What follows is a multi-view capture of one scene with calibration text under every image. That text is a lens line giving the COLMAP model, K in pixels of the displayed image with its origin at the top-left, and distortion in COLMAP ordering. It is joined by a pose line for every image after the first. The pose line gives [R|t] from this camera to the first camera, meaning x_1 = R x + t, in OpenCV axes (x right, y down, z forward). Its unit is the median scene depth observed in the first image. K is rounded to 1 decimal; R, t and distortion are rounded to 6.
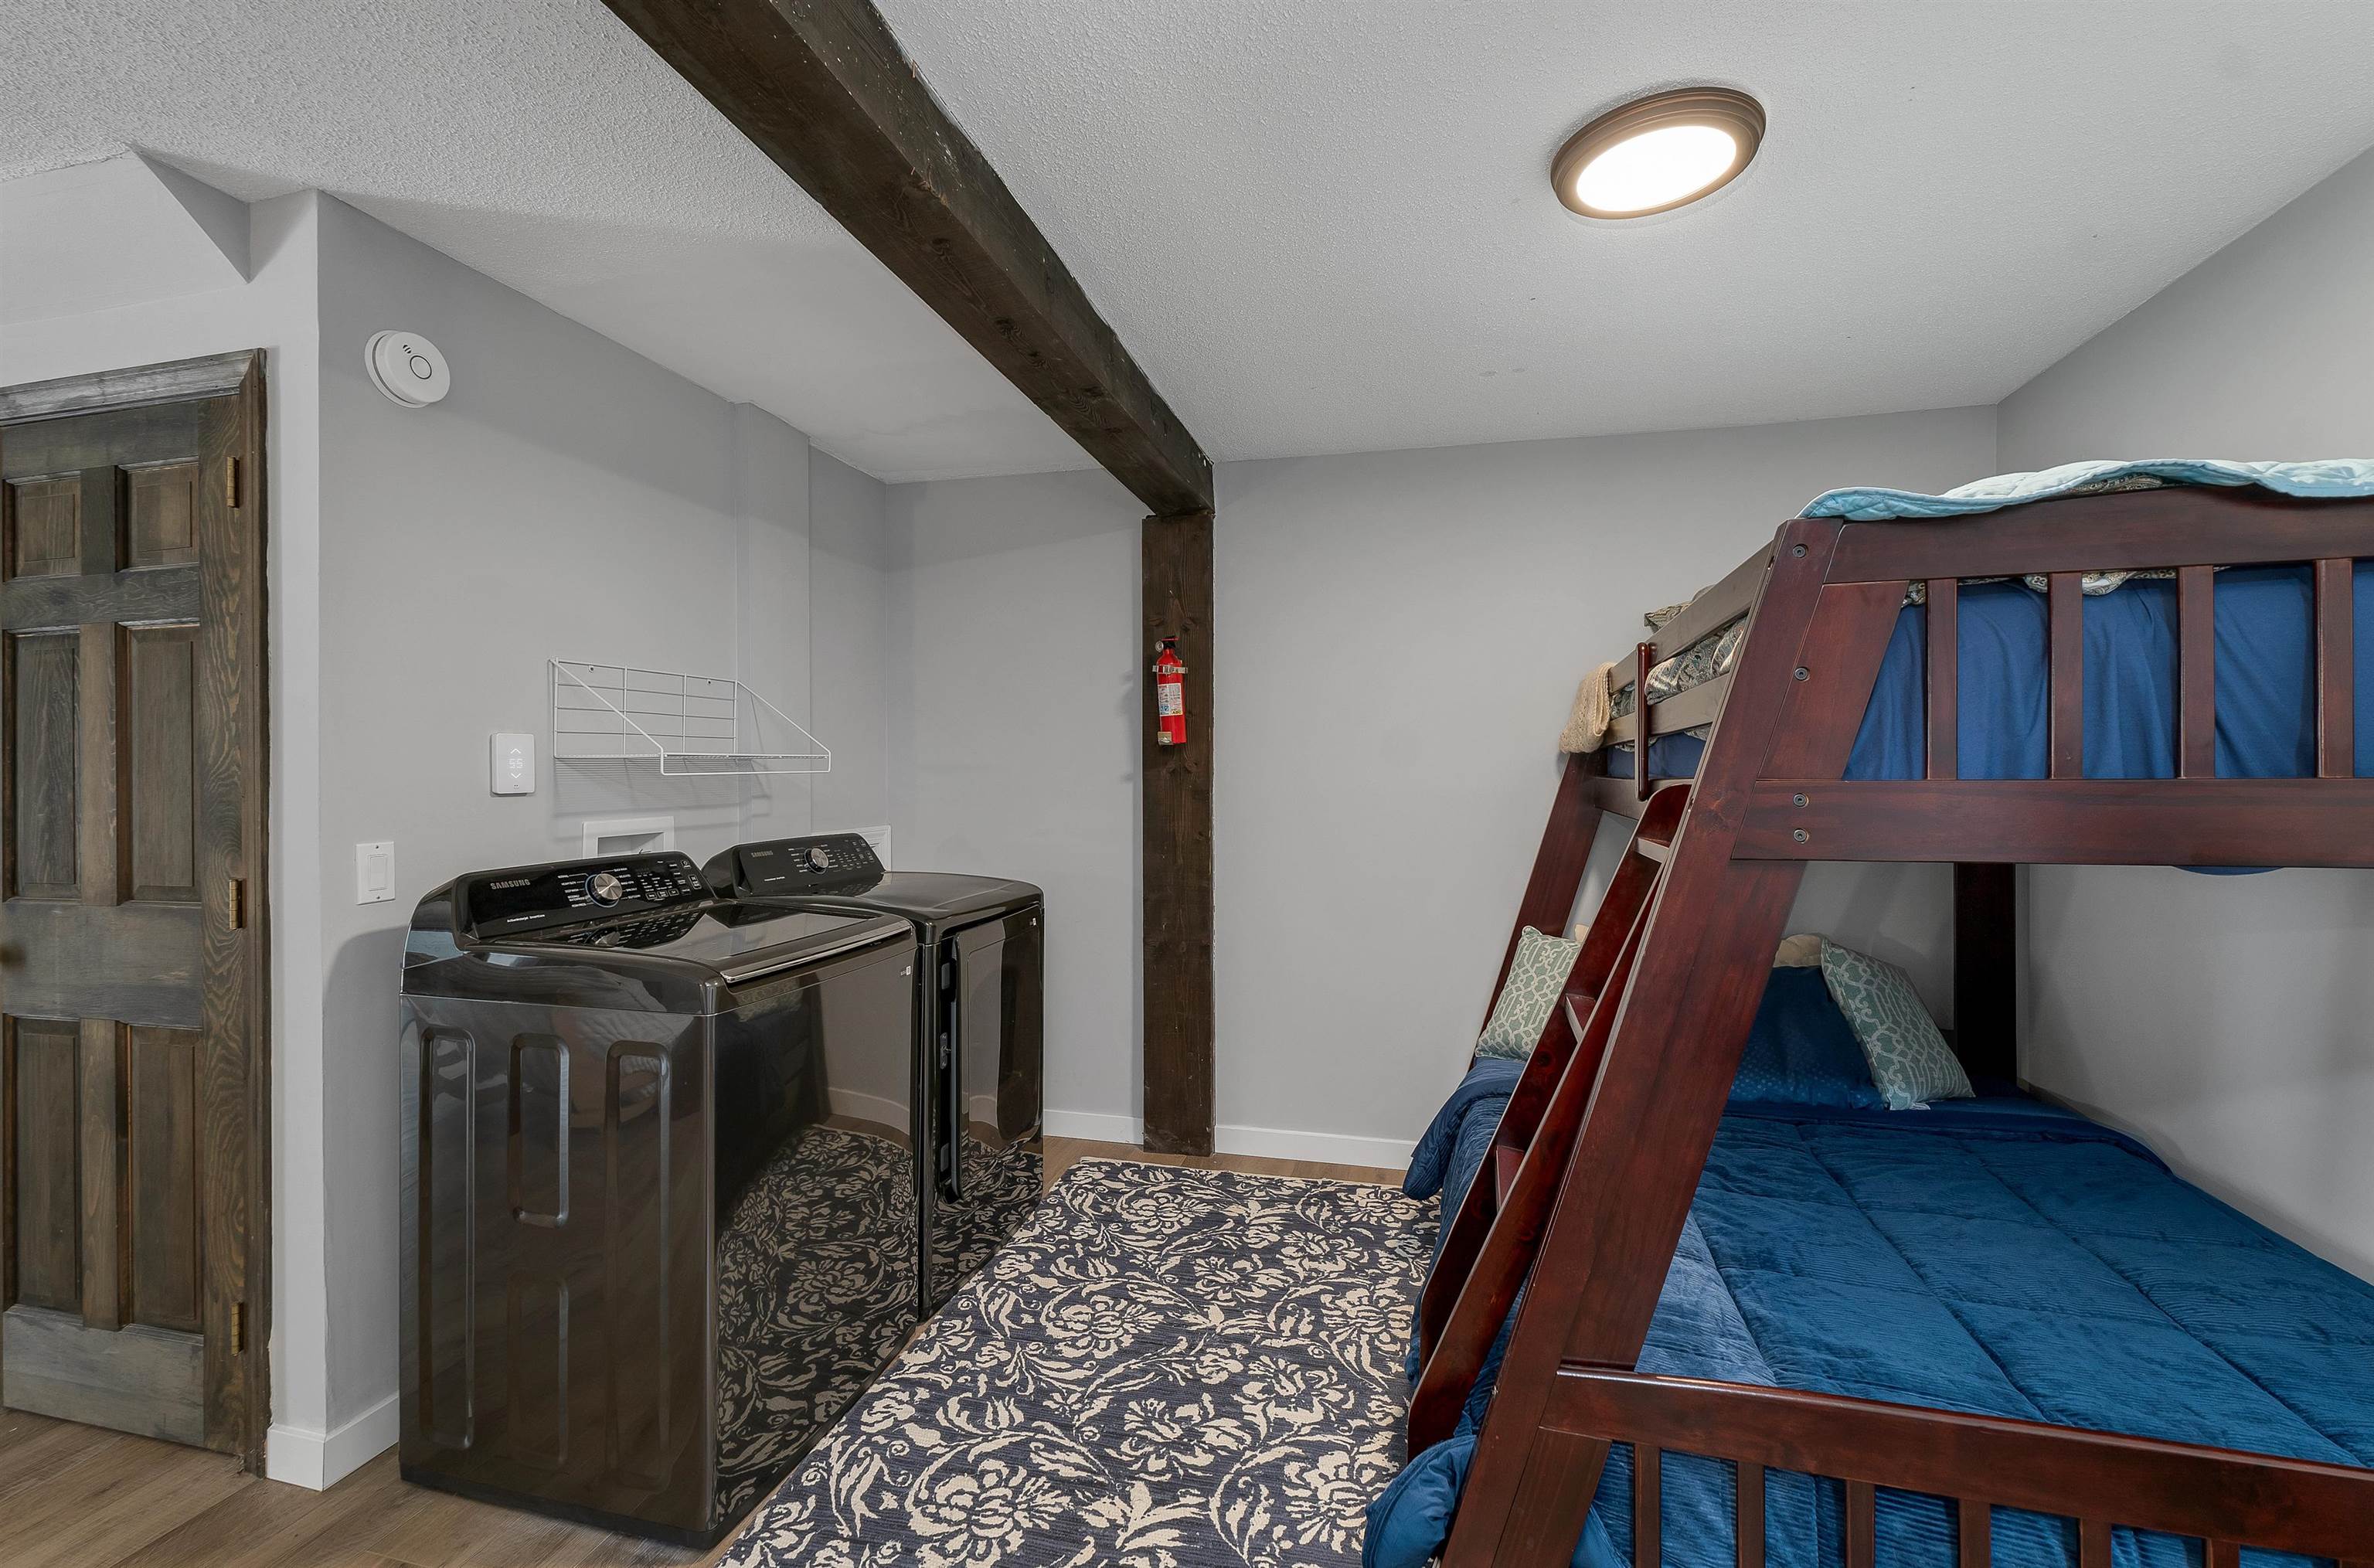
lens RADIAL K [[999.3, 0, 1195.5], [0, 999.3, 776.3], [0, 0, 1]] dist [0.001168, 0.000315]
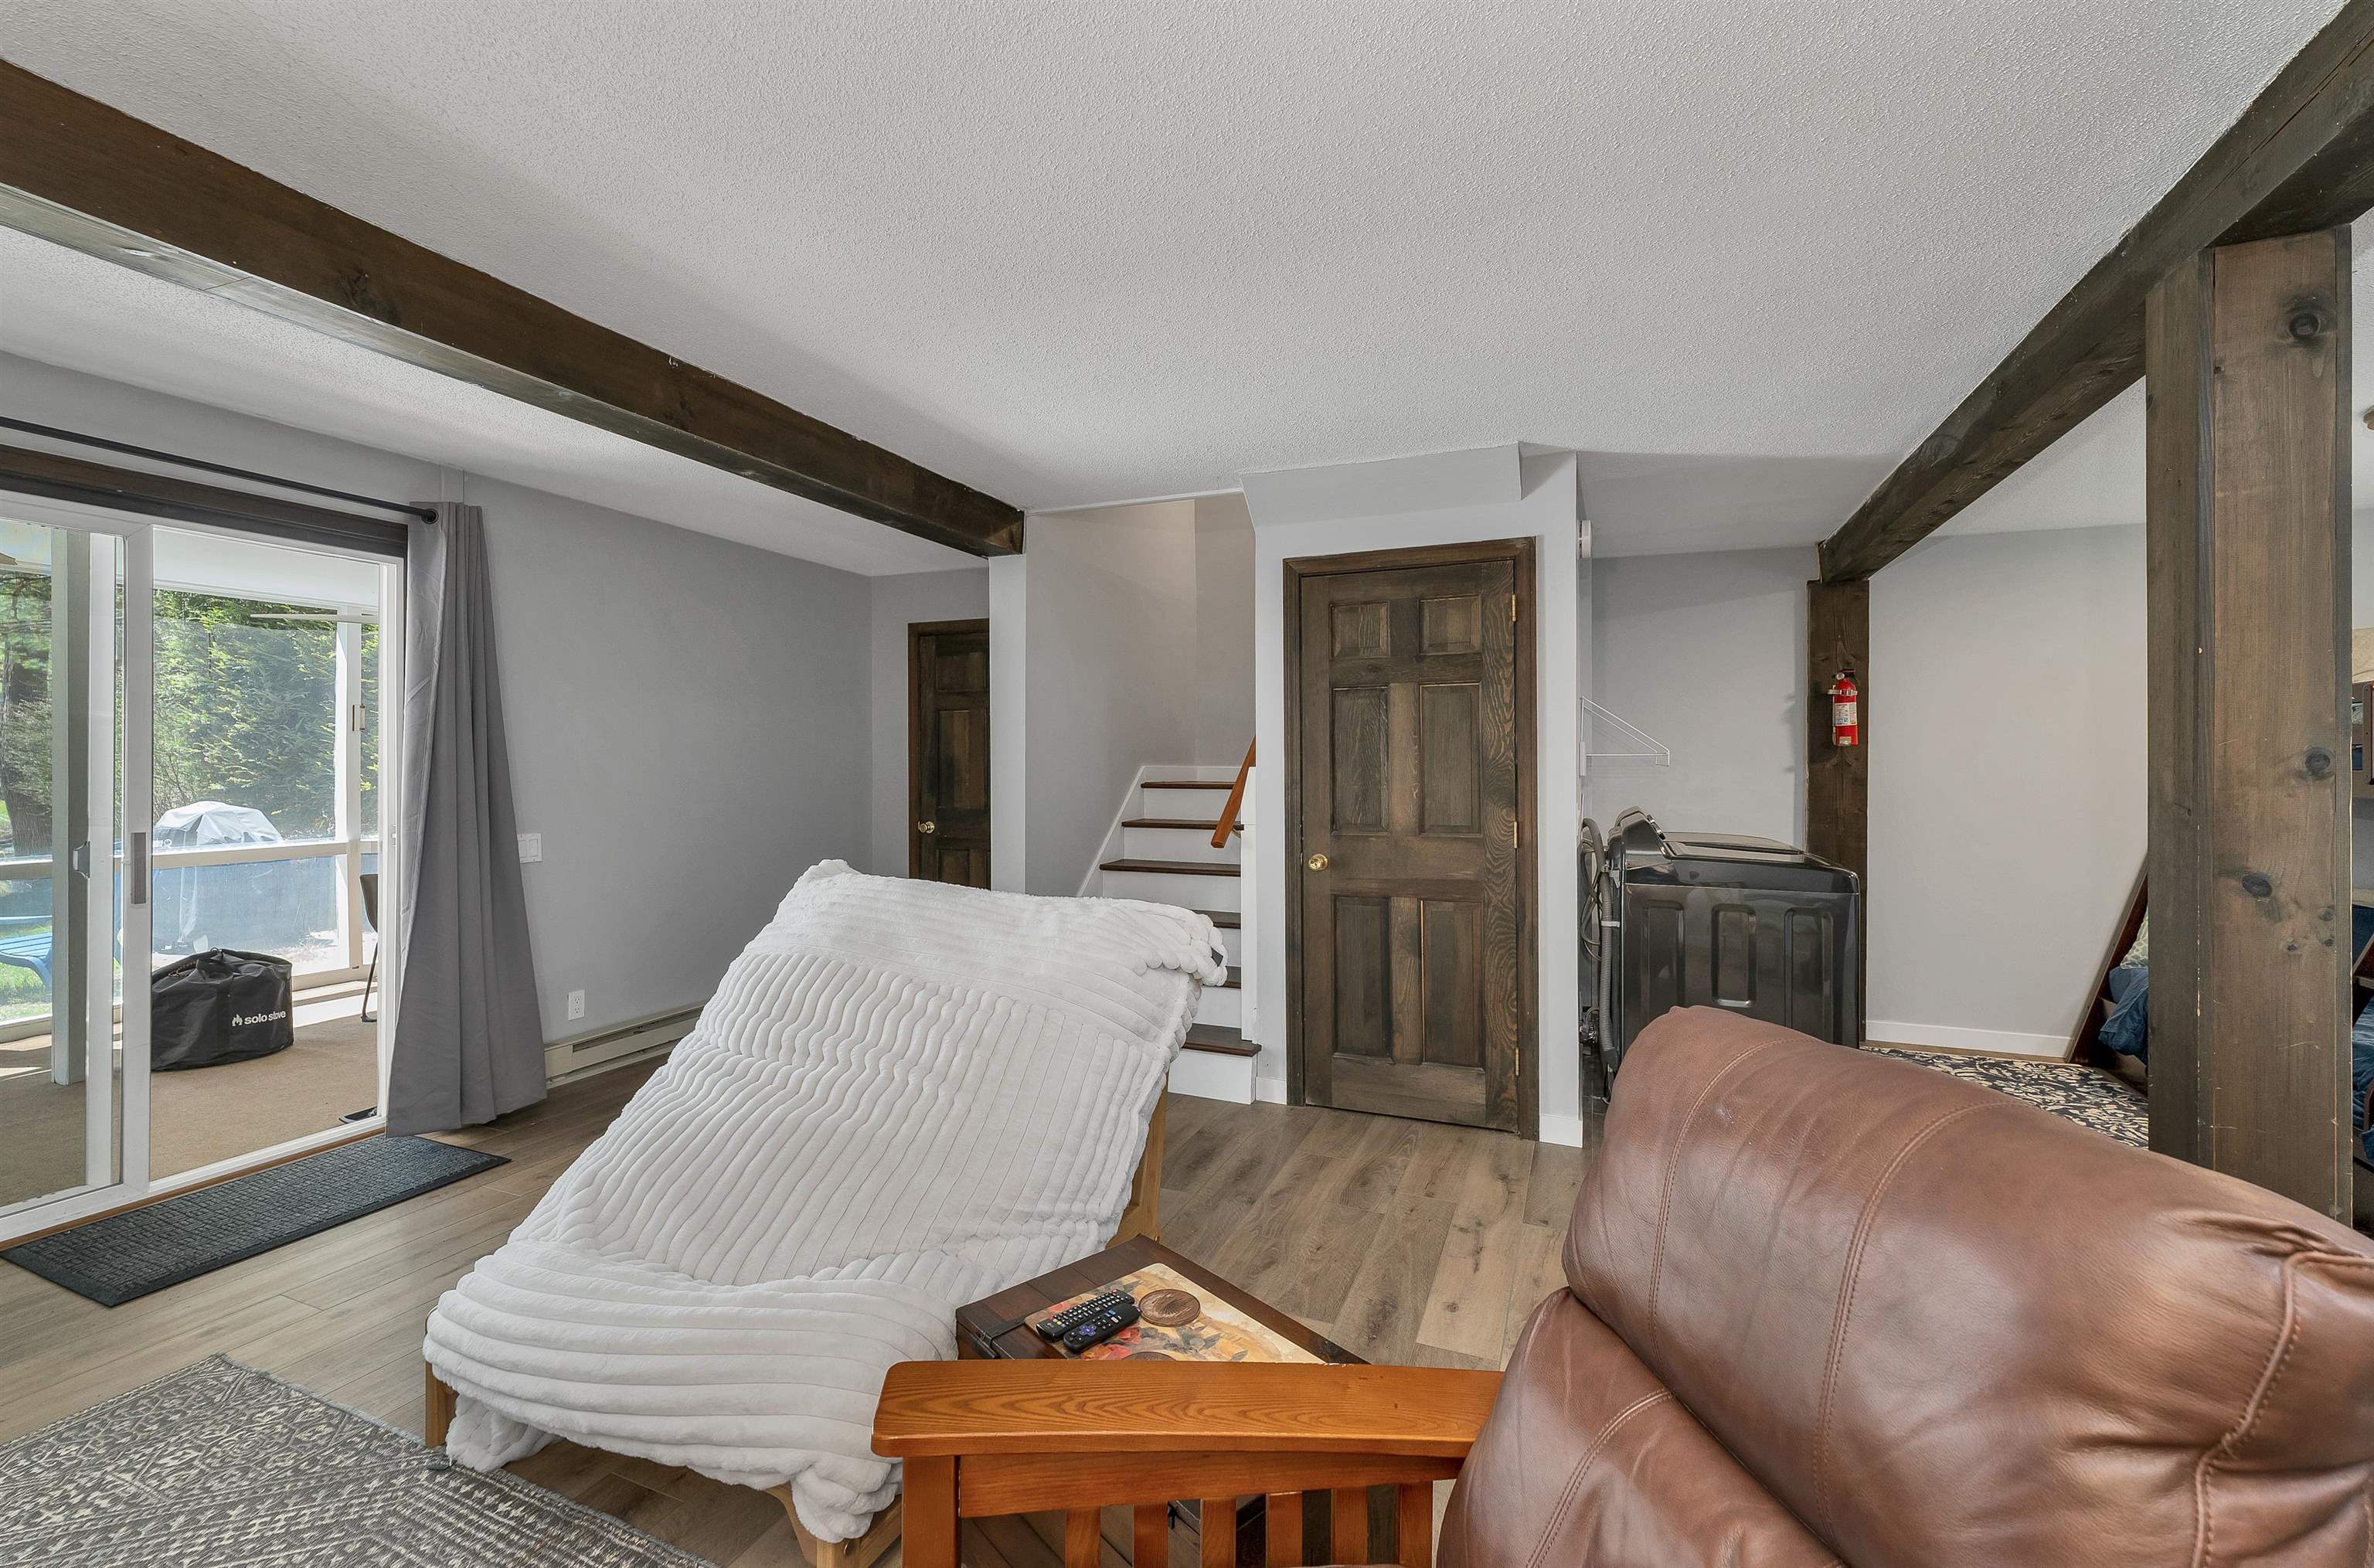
lens RADIAL K [[999.3, 0, 1175.5], [0, 999.3, 770.9], [0, 0, 1]] dist [0.001168, 0.000315]
pose [[0.988628, 0.003119, -0.150353, -1.239905], [-0.003253, 0.999995, -0.000643, 0.012209], [0.150350, 0.001124, 0.988632, -0.886829]]
